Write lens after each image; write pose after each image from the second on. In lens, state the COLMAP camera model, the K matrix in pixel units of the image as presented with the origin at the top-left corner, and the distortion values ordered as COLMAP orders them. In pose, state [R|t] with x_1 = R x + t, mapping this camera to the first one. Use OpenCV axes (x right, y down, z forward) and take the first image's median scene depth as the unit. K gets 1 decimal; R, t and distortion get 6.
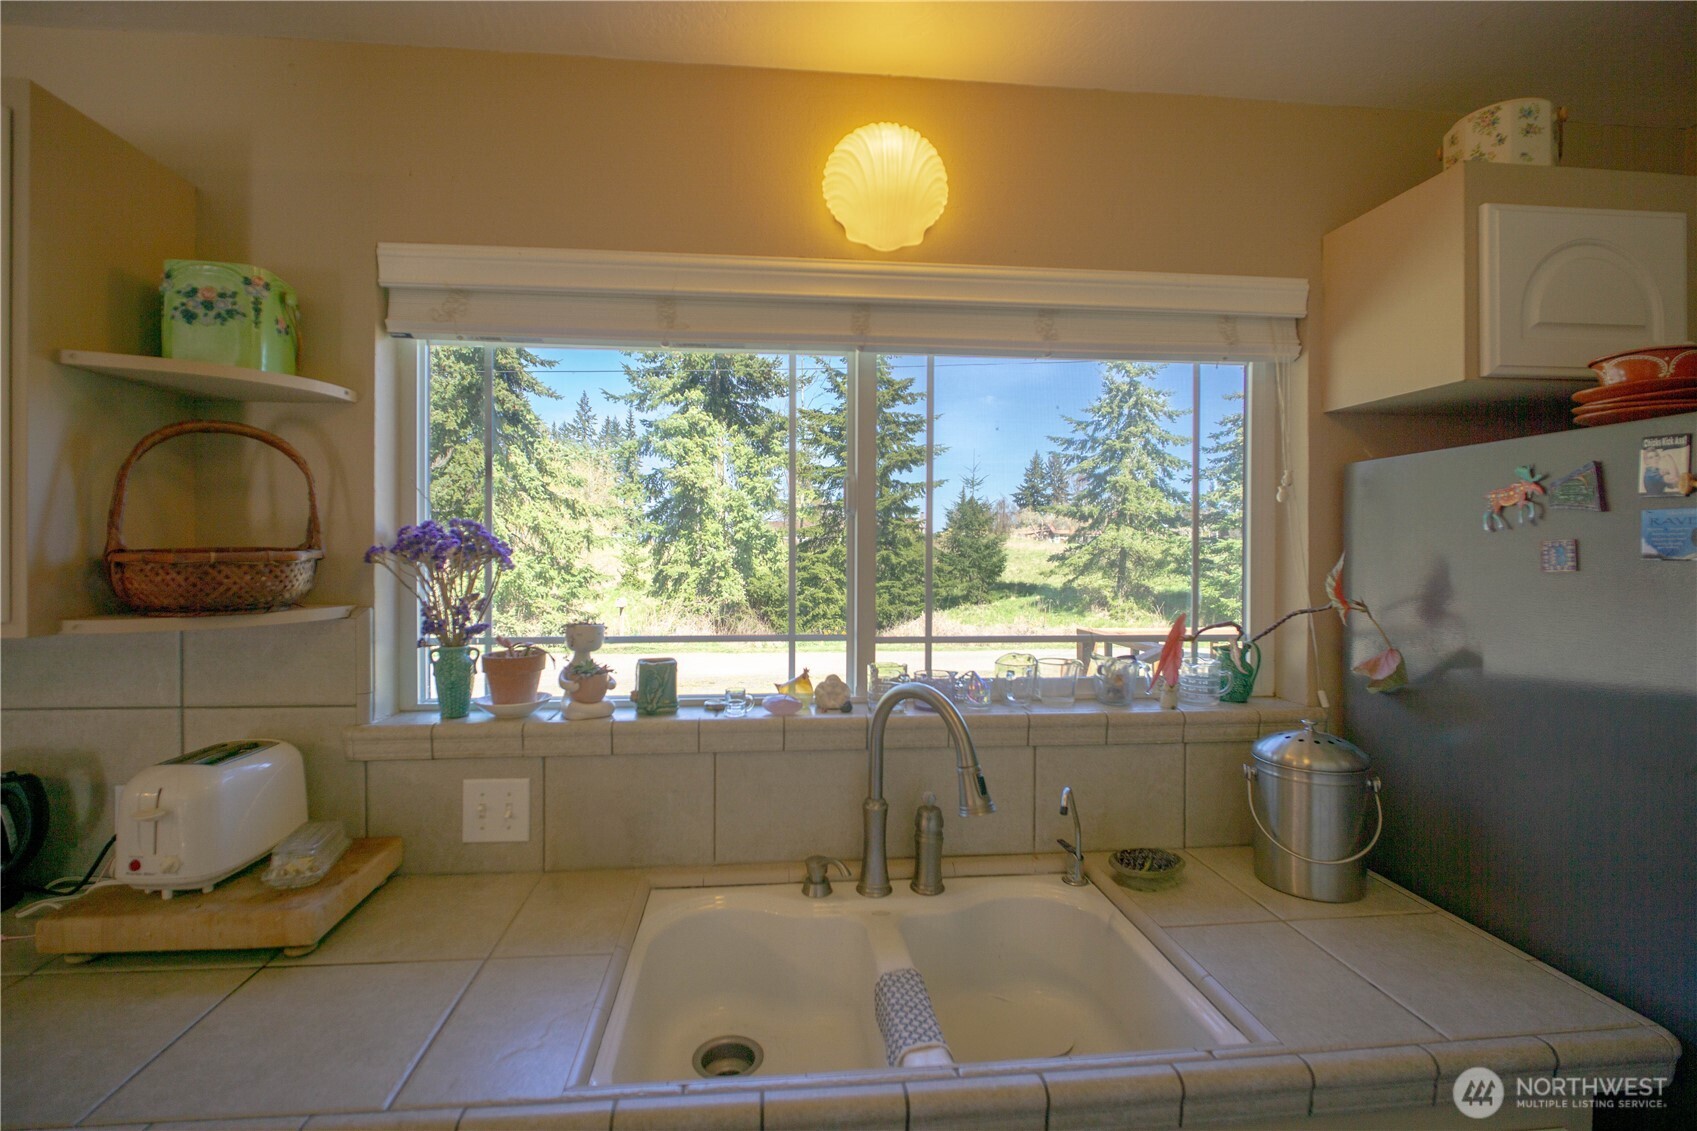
lens RADIAL K [[797.4, 0, 845.5], [0, 797.4, 550.5], [0, 0, 1]] dist [0.000433, -0.000116]
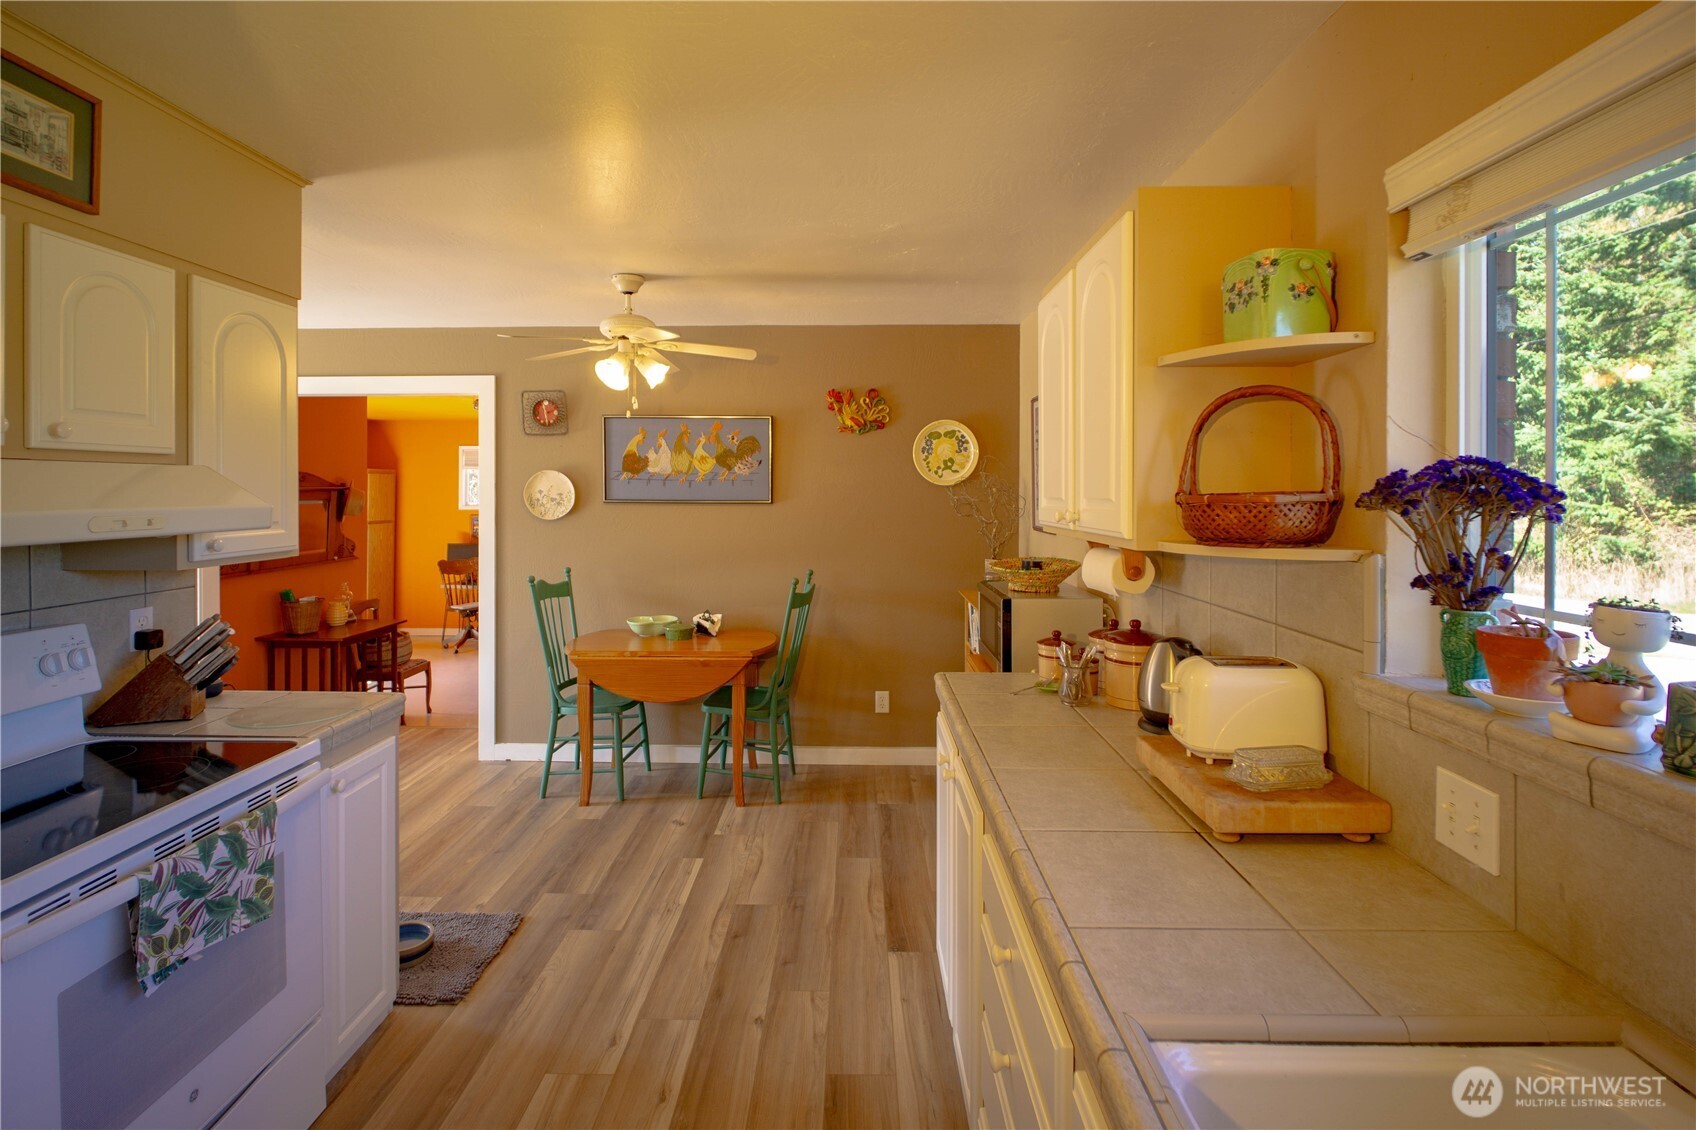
lens RADIAL K [[796.9, 0, 839.4], [0, 796.9, 500.2], [0, 0, 1]] dist [0.000433, -0.000116]
pose [[-0.124924, 0.009552, -0.992120, 0.443955], [-0.004870, 0.999936, 0.010240, 0.000229], [0.992154, 0.006110, -0.124870, 0.481762]]
